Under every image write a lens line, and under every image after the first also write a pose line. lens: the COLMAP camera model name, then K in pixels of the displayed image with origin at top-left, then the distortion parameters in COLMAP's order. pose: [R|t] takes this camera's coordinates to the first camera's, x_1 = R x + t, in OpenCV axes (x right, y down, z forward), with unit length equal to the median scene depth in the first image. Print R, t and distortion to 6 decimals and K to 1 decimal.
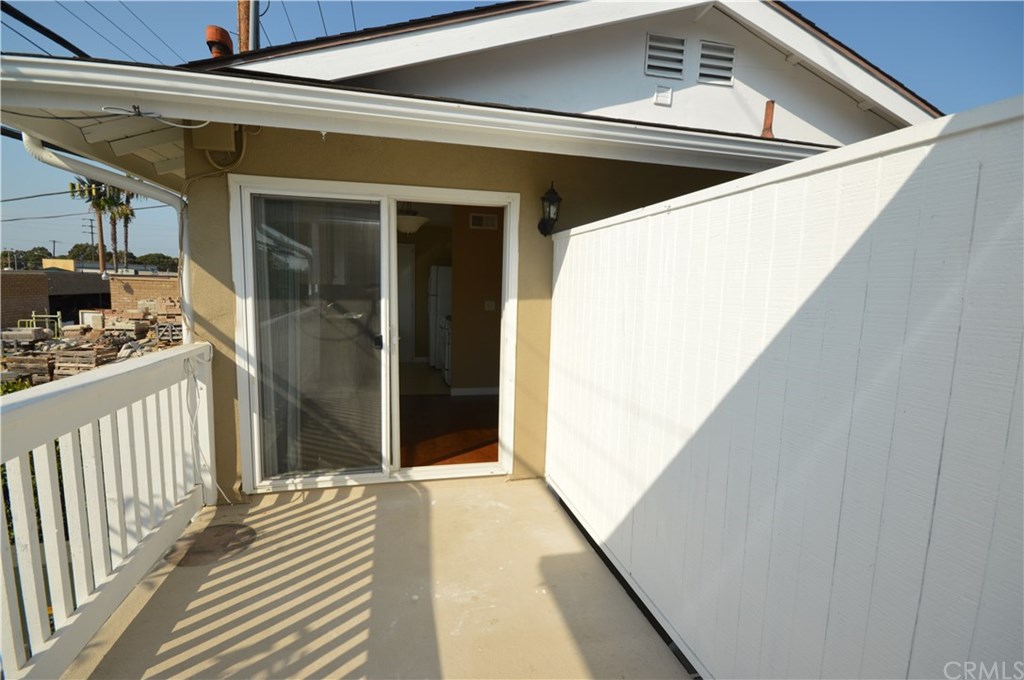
lens RADIAL K [[469.6, 0, 512.0], [0, 469.6, 345.4], [0, 0, 1]] dist [0.004312, -0.003181]
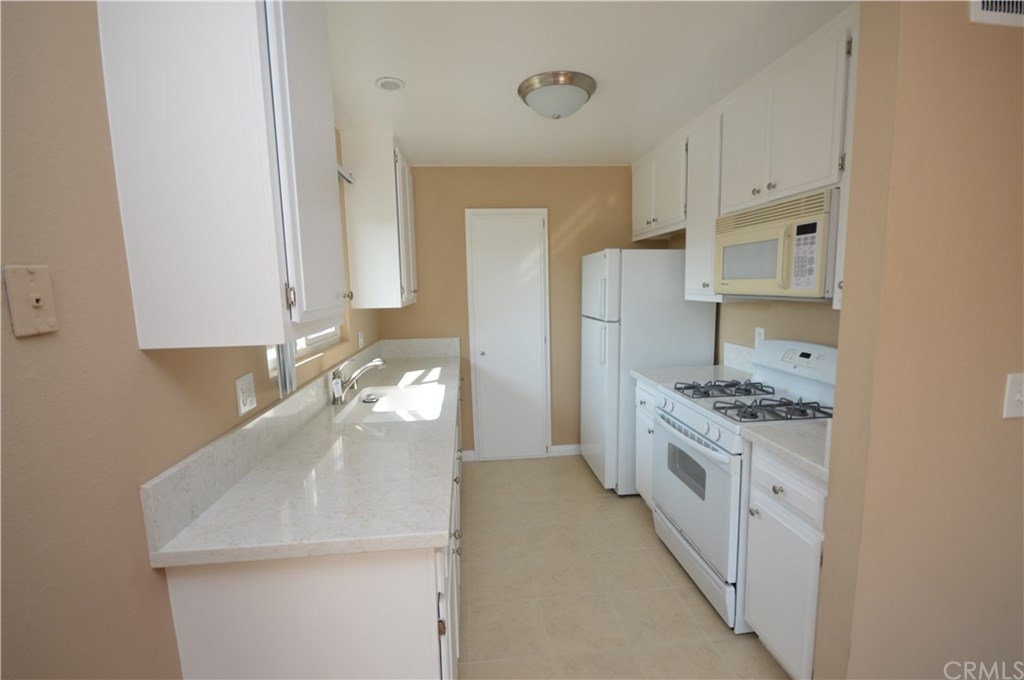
lens RADIAL K [[452.4, 0, 510.2], [0, 452.4, 344.5], [0, 0, 1]] dist [-0.000628, -0.003441]
pose [[0.987266, -0.034796, -0.155227, -0.190702], [0.035888, 0.999347, 0.004233, -0.089989], [0.154978, -0.009750, 0.987870, 0.590392]]
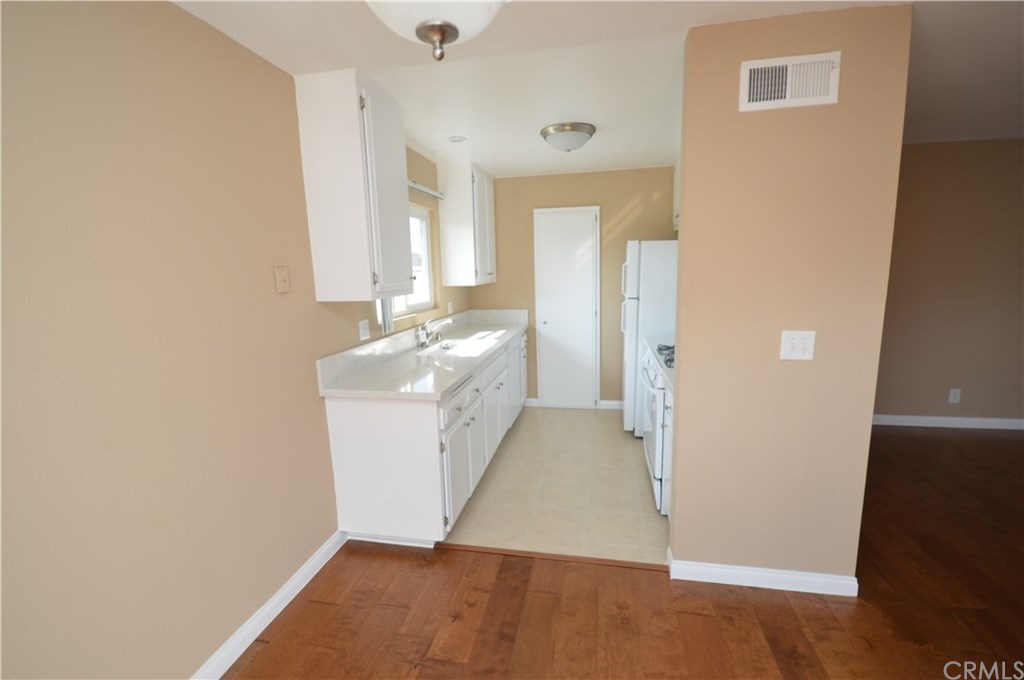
lens RADIAL K [[452.4, 0, 515.5], [0, 452.4, 339.4], [0, 0, 1]] dist [-0.000628, -0.003441]
pose [[0.908454, 0.013107, -0.417780, -0.073957], [0.000860, 0.999448, 0.033224, -0.076916], [0.417985, -0.030542, 0.907940, 0.487223]]
